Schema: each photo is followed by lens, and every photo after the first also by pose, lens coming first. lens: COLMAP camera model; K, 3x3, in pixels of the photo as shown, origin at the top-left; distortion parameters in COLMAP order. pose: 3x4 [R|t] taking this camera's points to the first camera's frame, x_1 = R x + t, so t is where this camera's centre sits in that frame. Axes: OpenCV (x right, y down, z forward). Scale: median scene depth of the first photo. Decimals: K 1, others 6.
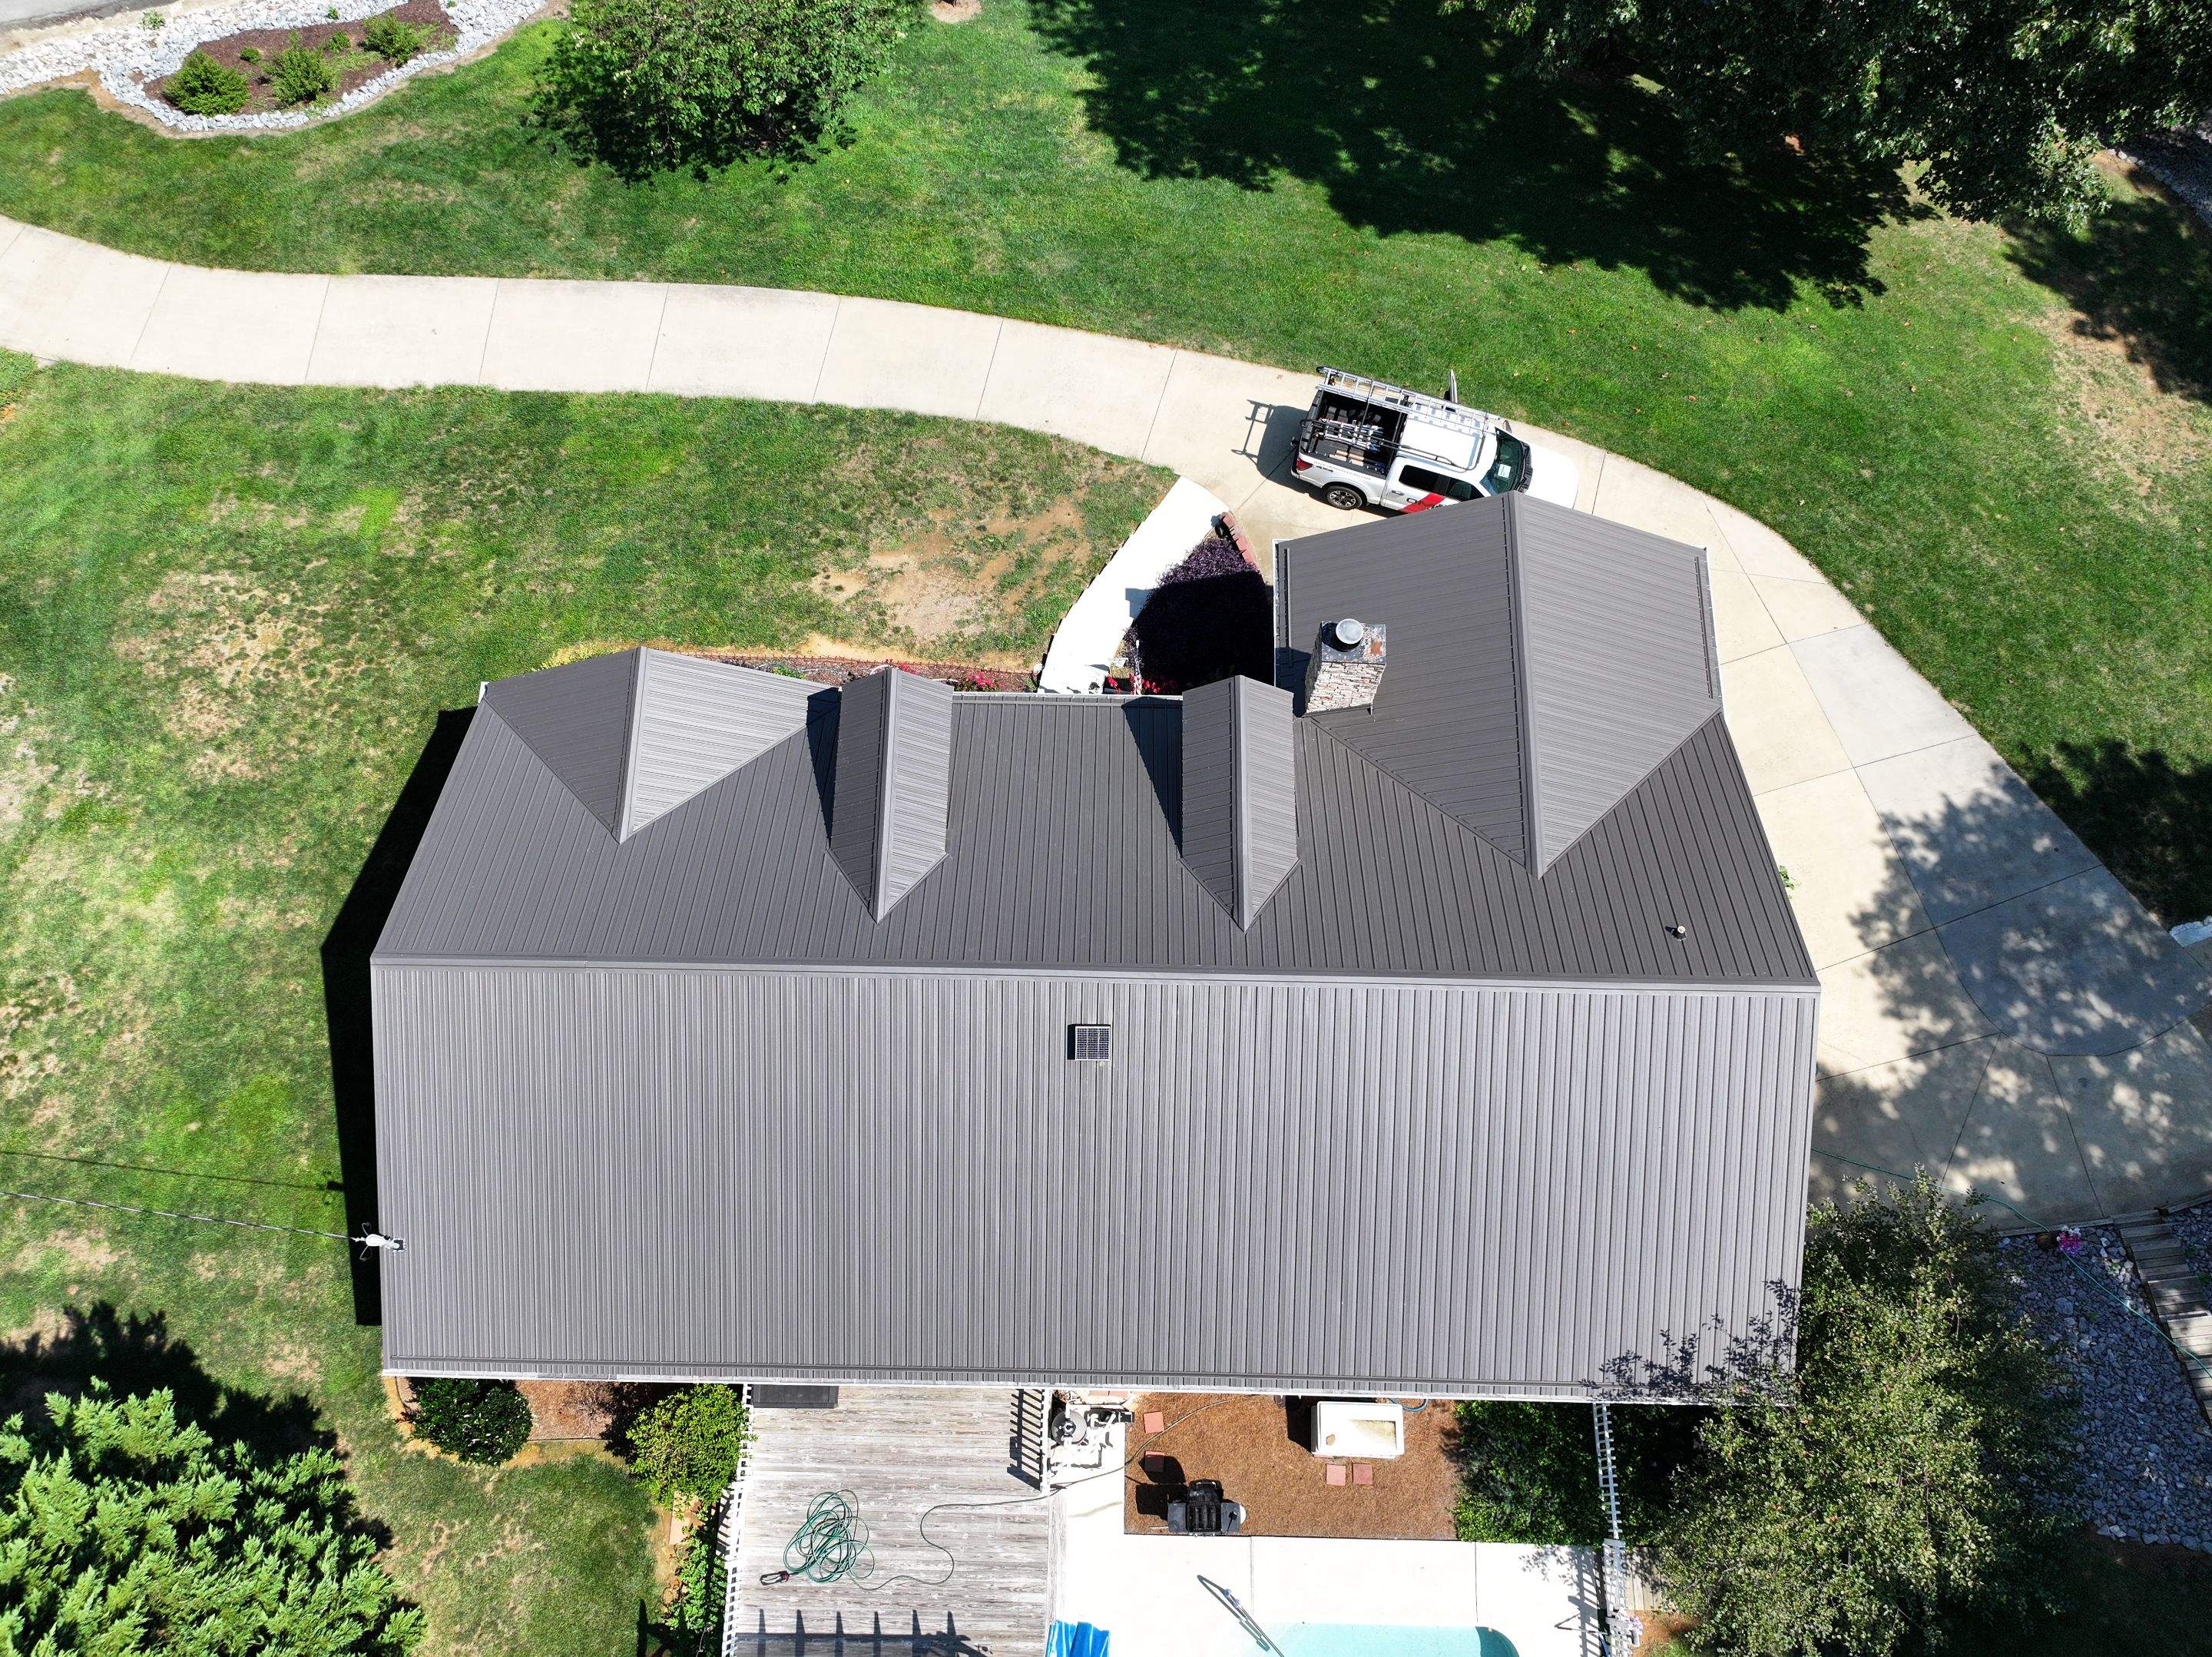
lens RADIAL K [[1771.9, 0, 1103.0], [0, 1771.9, 817.1], [0, 0, 1]] dist [-0.010632, 0.023172]
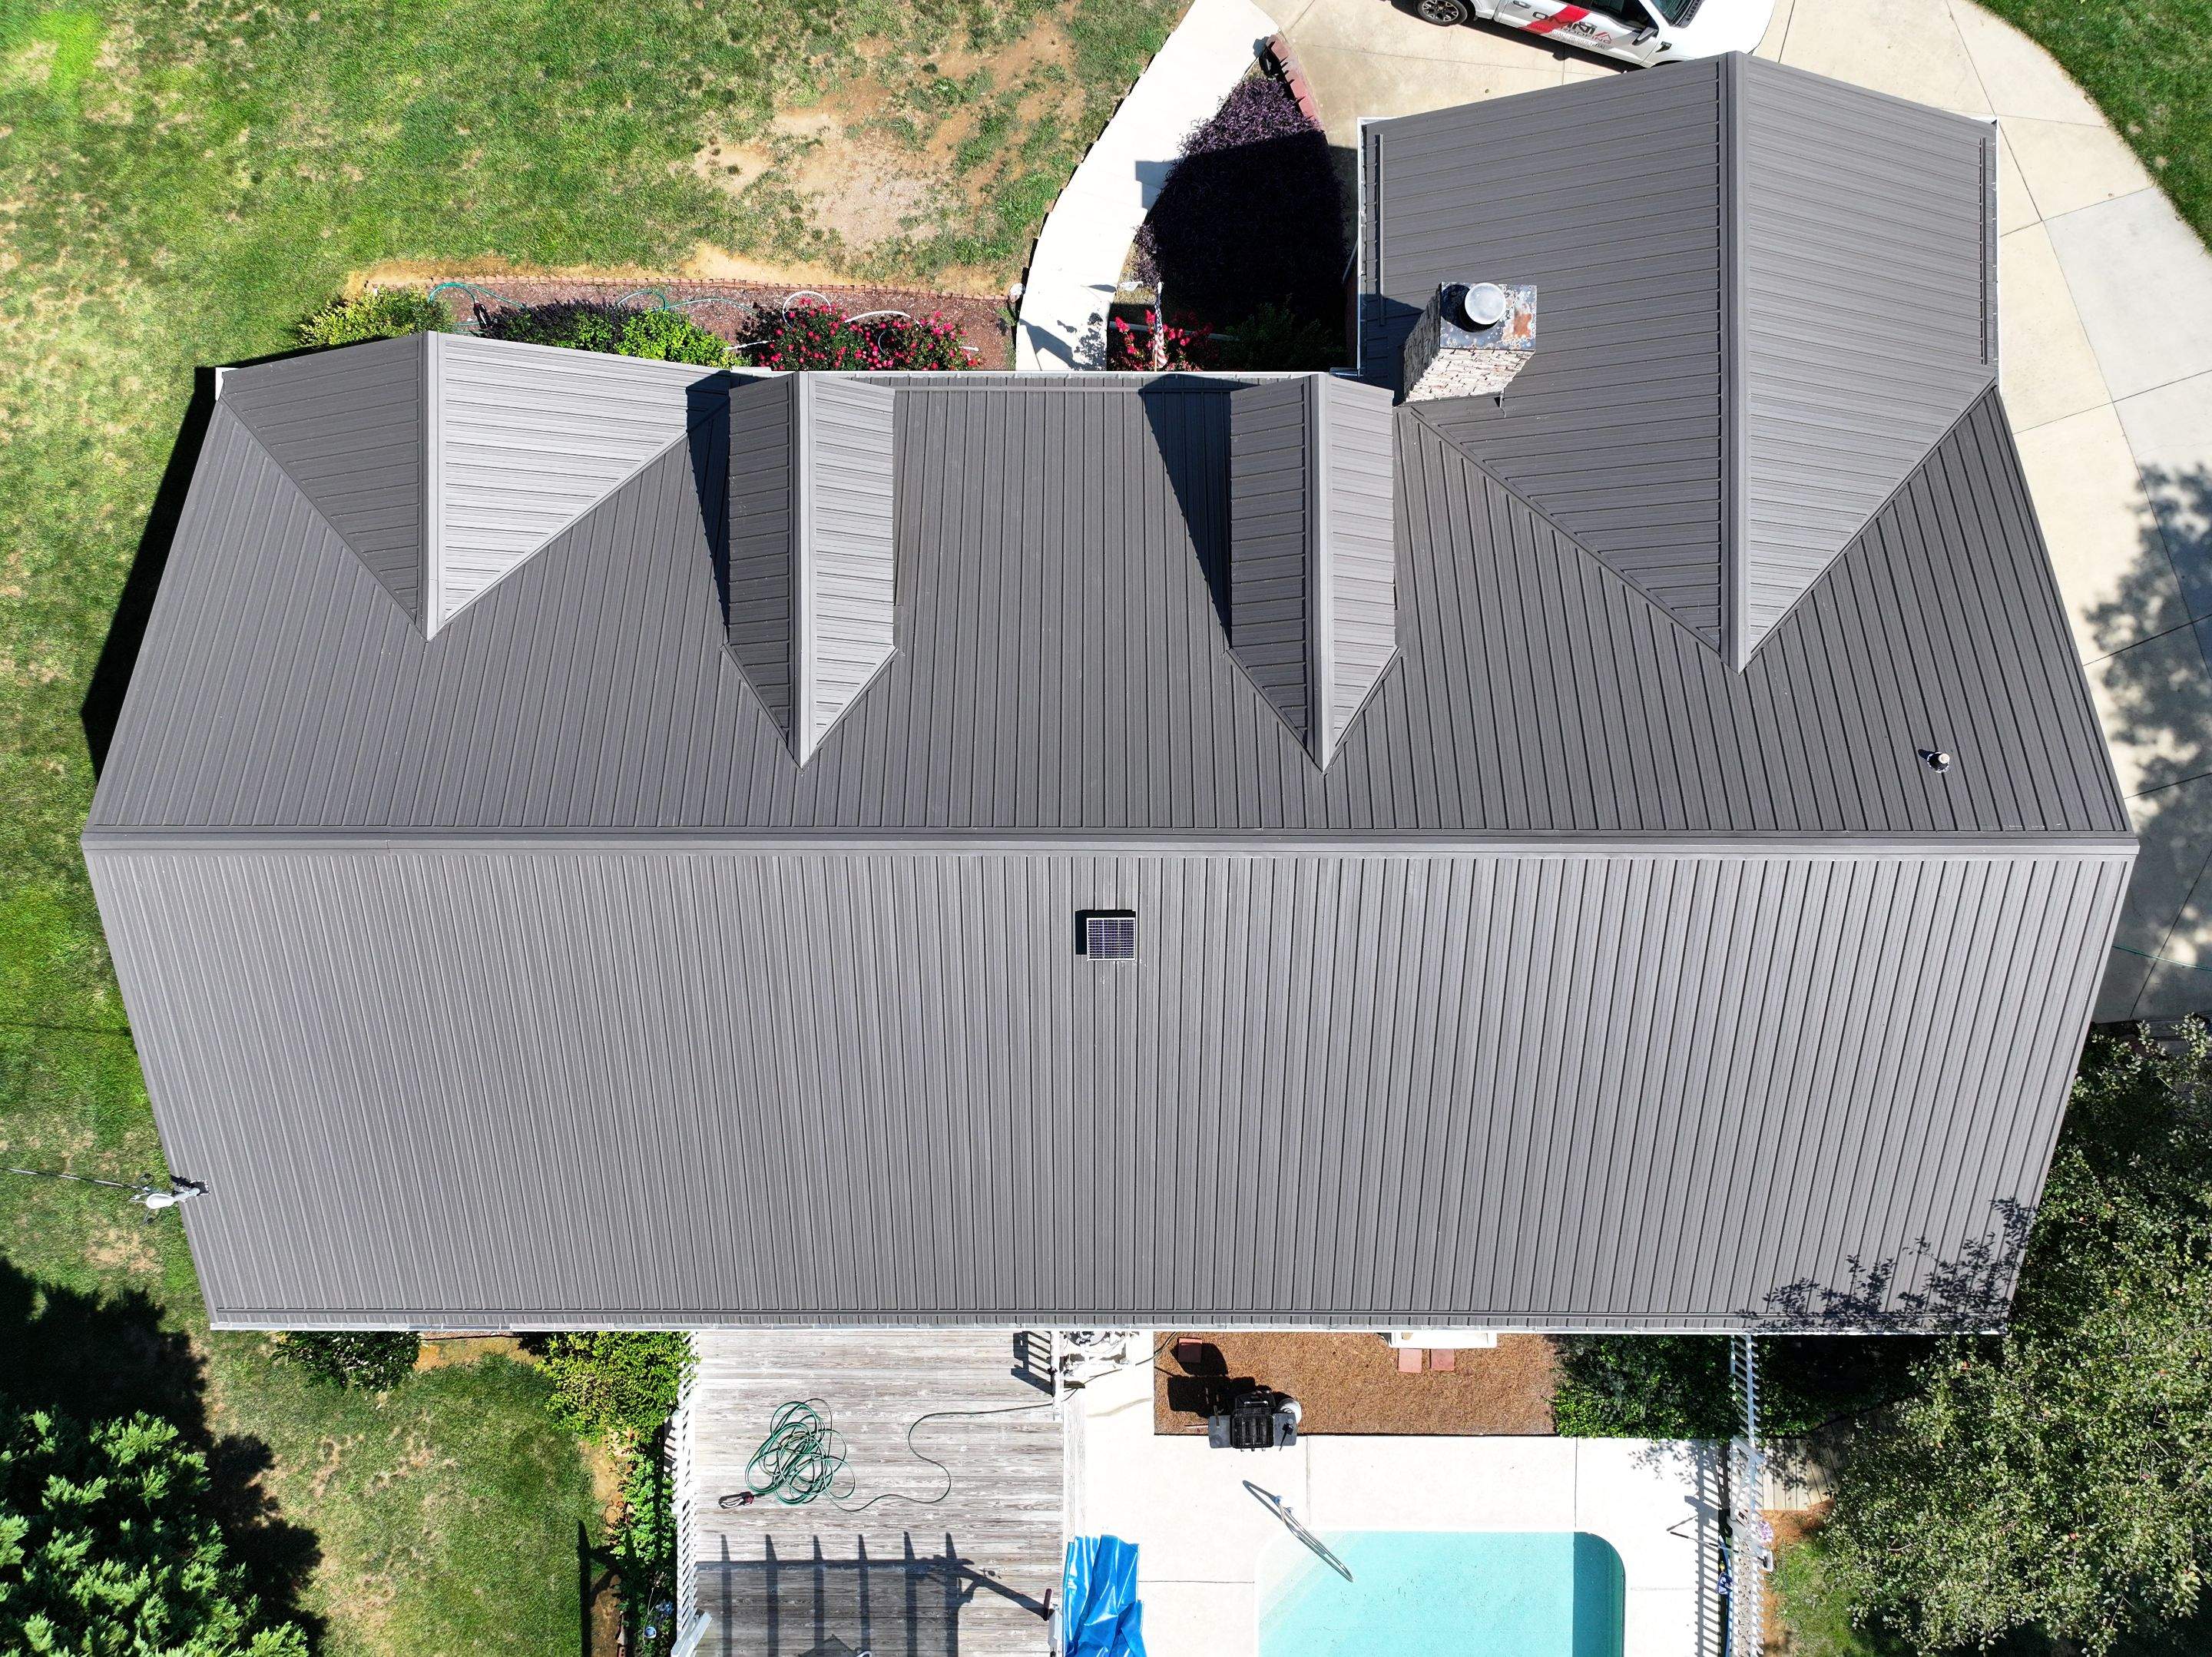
lens RADIAL K [[1771.9, 0, 1103.4], [0, 1771.9, 832.6], [0, 0, 1]] dist [-0.010632, 0.023172]
pose [[0.999828, -0.018320, 0.002911, -0.009203], [0.016440, 0.947816, 0.318392, -0.127398], [-0.008592, -0.318290, 0.947955, 0.301817]]
